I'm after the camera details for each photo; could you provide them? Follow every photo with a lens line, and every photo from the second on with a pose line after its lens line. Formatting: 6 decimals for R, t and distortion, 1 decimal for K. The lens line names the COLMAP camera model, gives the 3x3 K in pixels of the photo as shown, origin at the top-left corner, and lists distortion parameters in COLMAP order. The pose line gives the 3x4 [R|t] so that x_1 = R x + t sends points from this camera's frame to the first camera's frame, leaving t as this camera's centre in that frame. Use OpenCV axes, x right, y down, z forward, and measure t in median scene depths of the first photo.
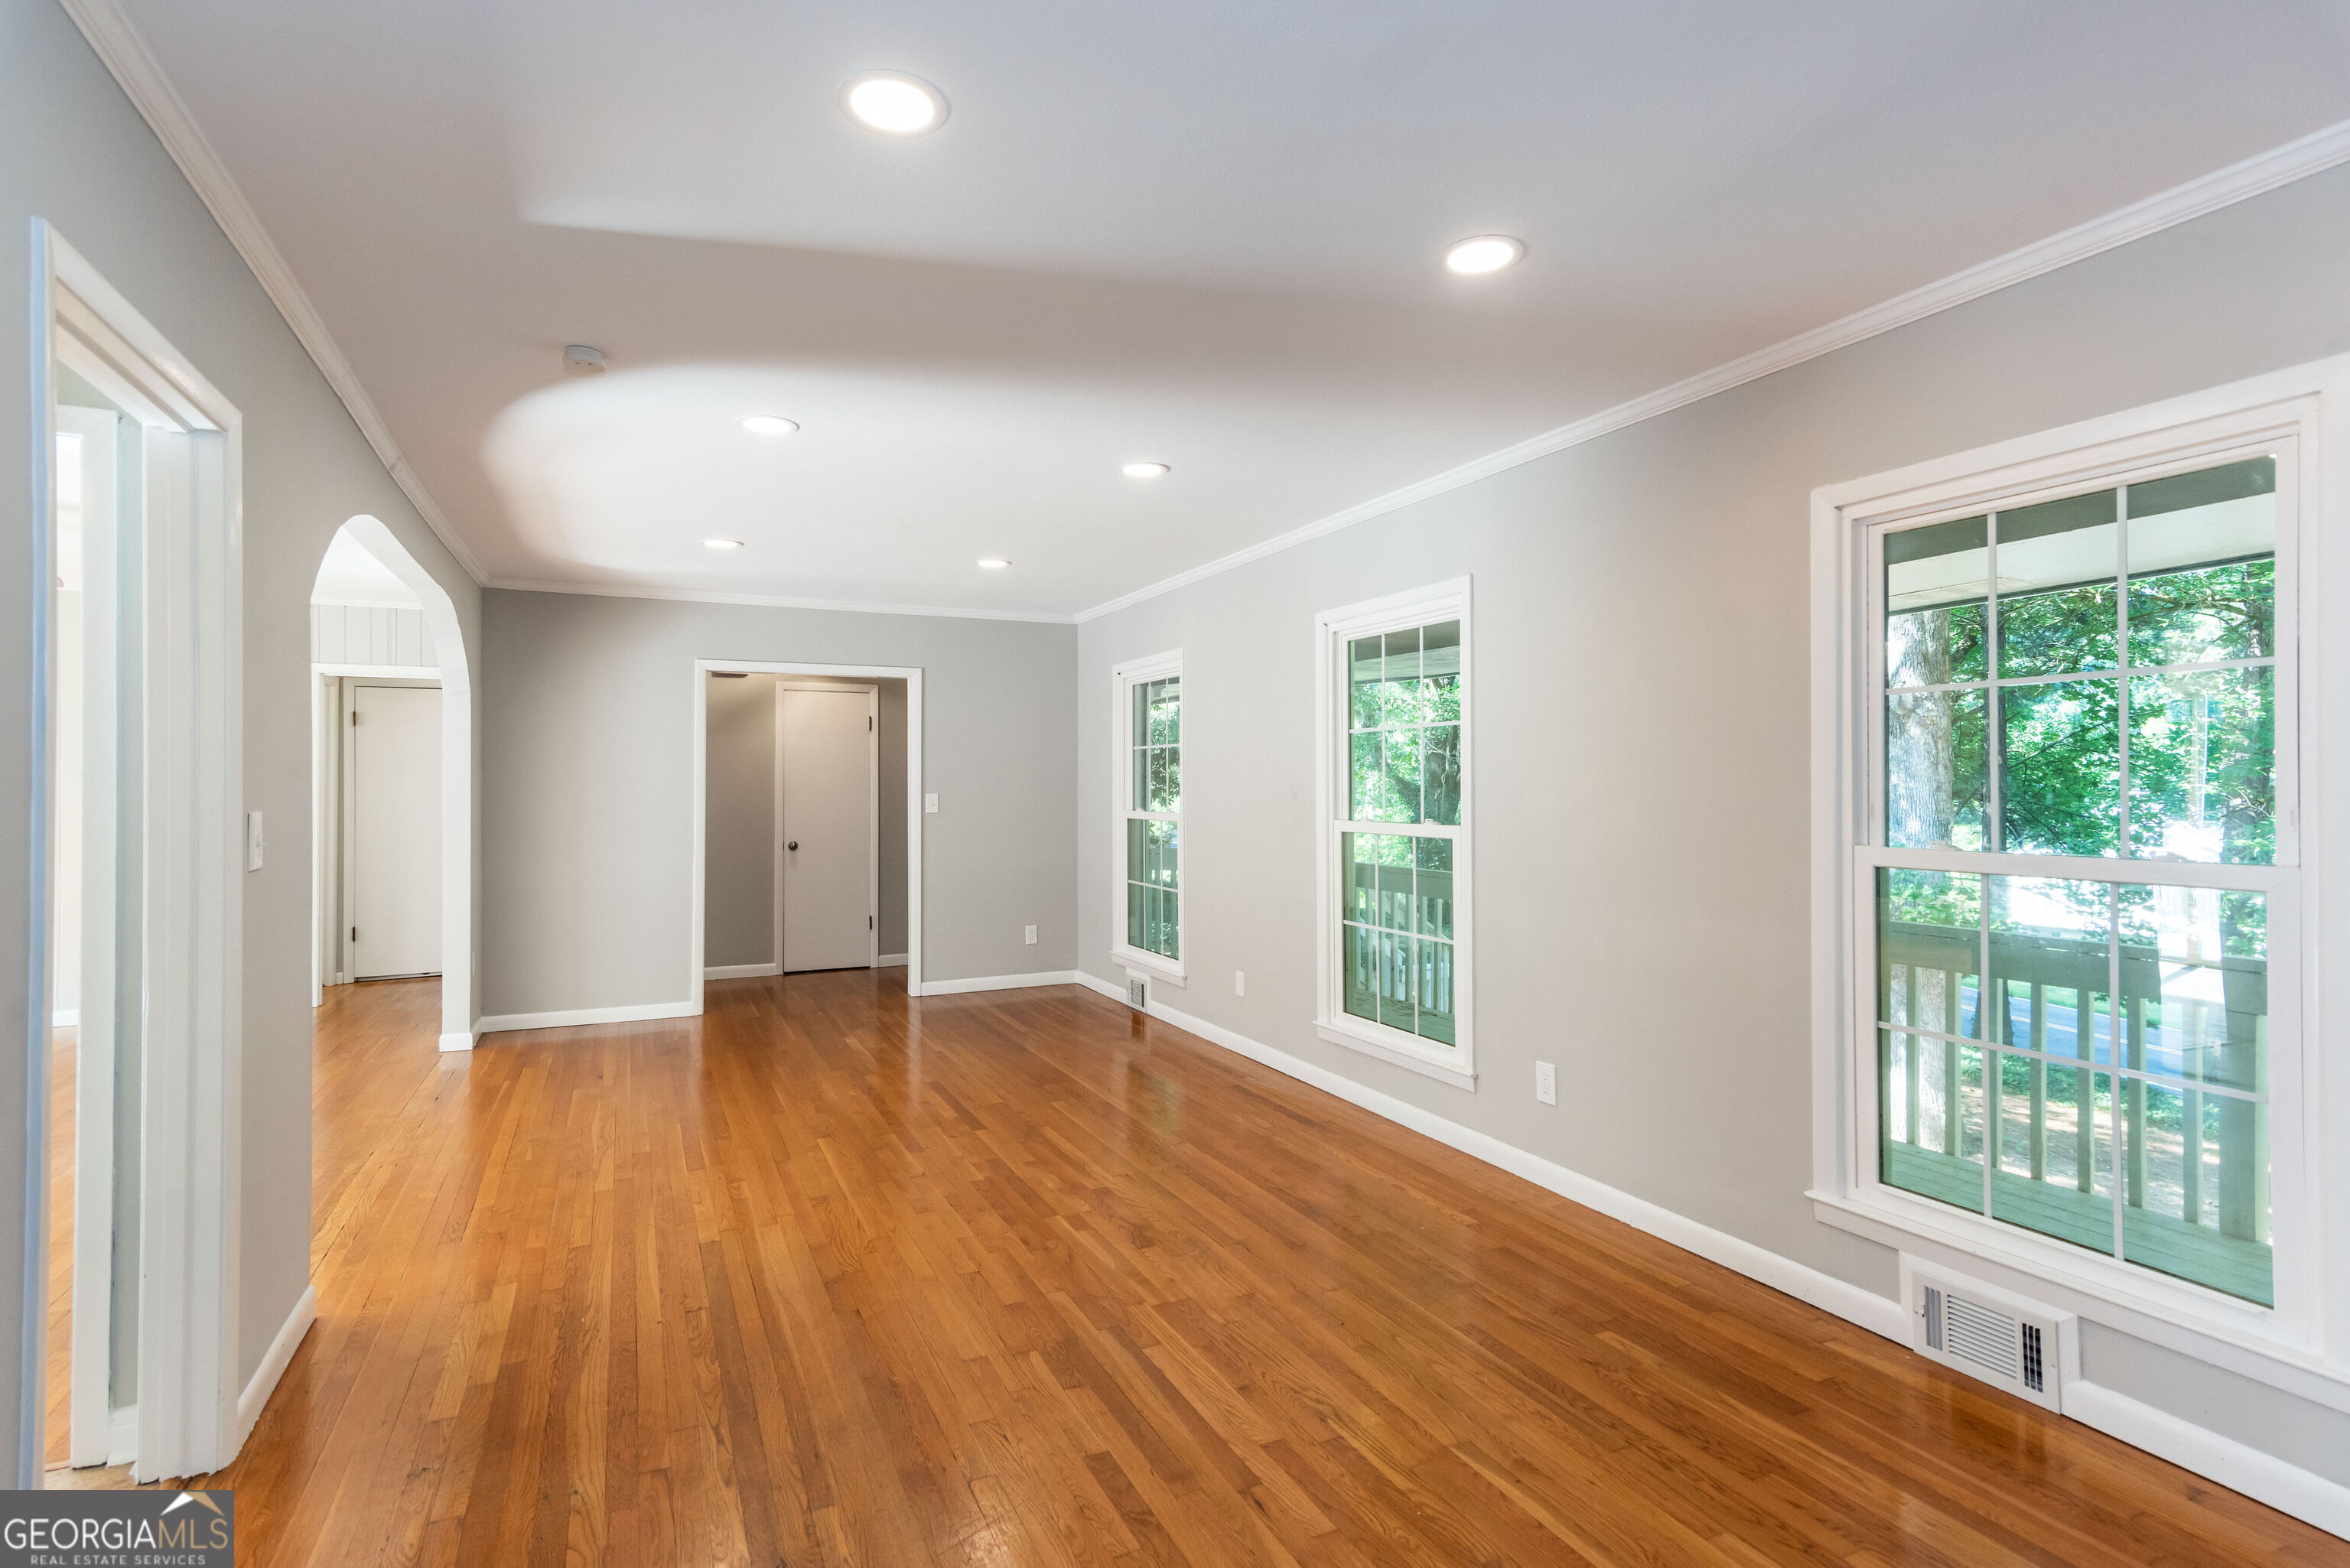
lens RADIAL K [[1160.4, 0, 1169.5], [0, 1160.4, 780.6], [0, 0, 1]] dist [0.013570, 0.000747]
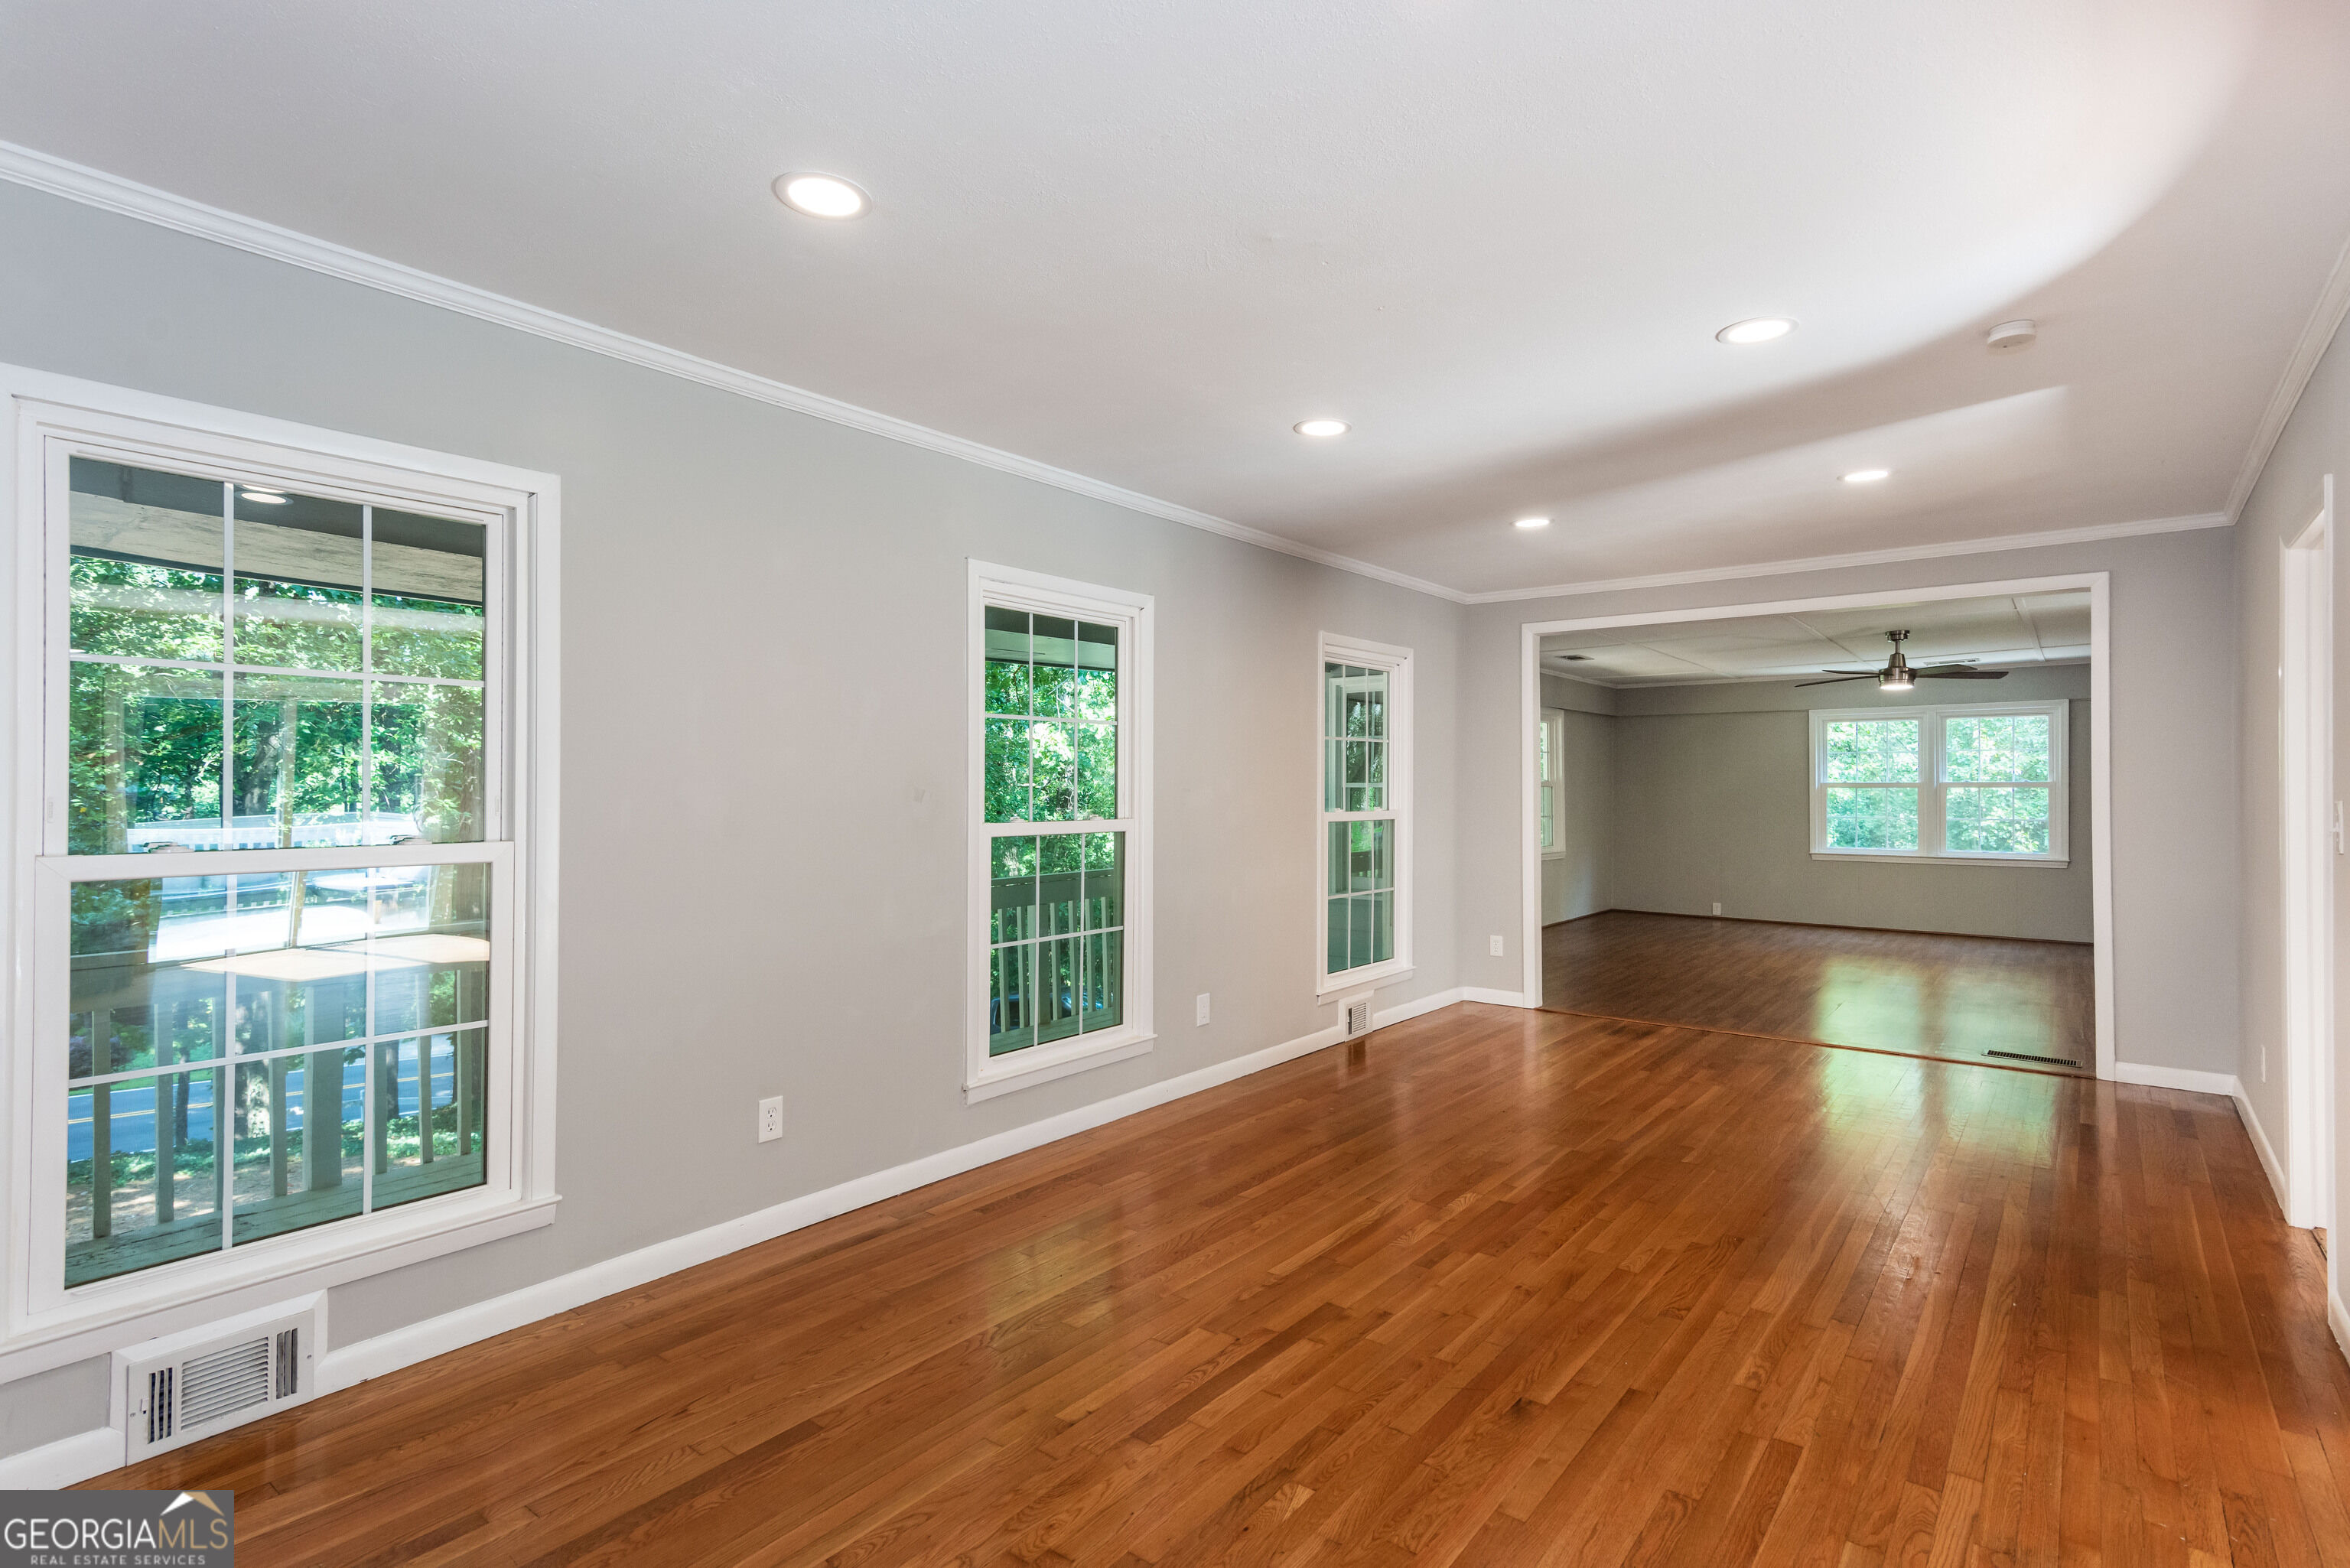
lens RADIAL K [[1160.4, 0, 1167.3], [0, 1160.4, 791.6], [0, 0, 1]] dist [0.013570, 0.000747]
pose [[-0.439575, -0.003628, 0.898199, -0.711175], [-0.002514, 0.999993, 0.002809, 0.009423], [-0.898203, -0.001023, -0.439581, 1.376666]]
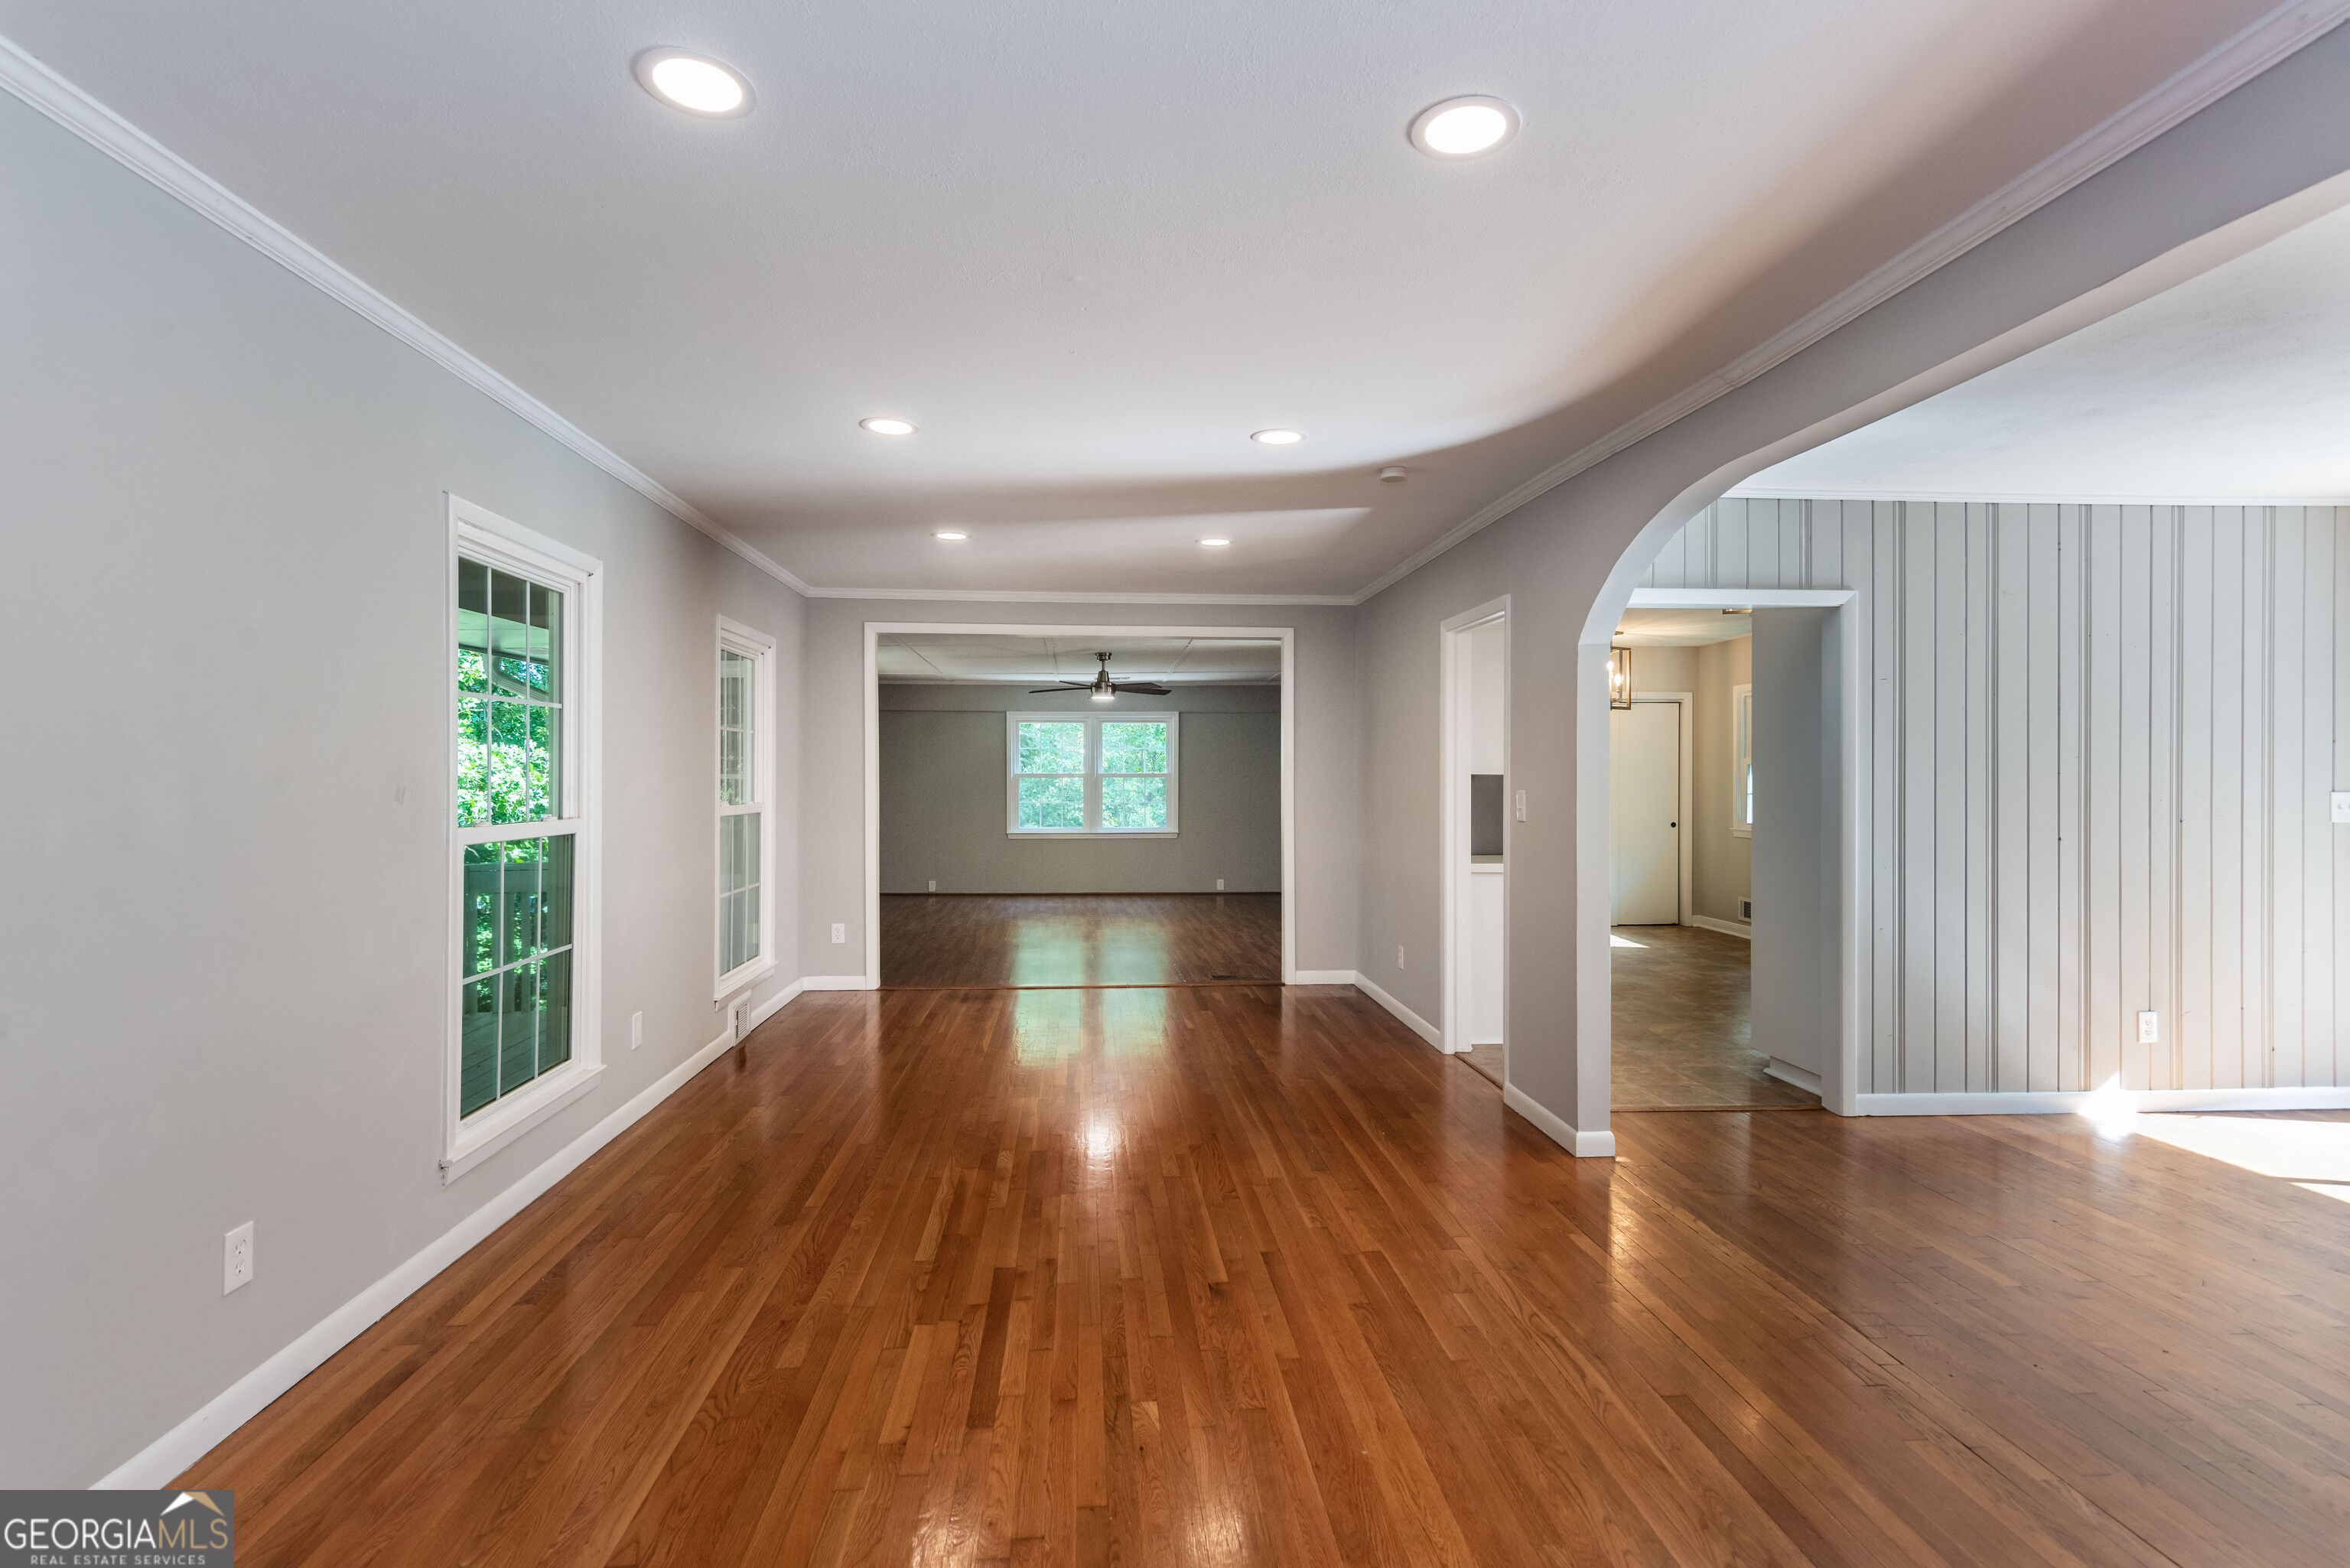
lens RADIAL K [[1160.4, 0, 1168.1], [0, 1160.4, 786.0], [0, 0, 1]] dist [0.013570, 0.000747]
pose [[-0.932459, -0.005144, 0.361240, -0.508108], [-0.003056, 0.999975, 0.006352, 0.005216], [-0.361264, 0.004819, -0.932451, 1.621045]]
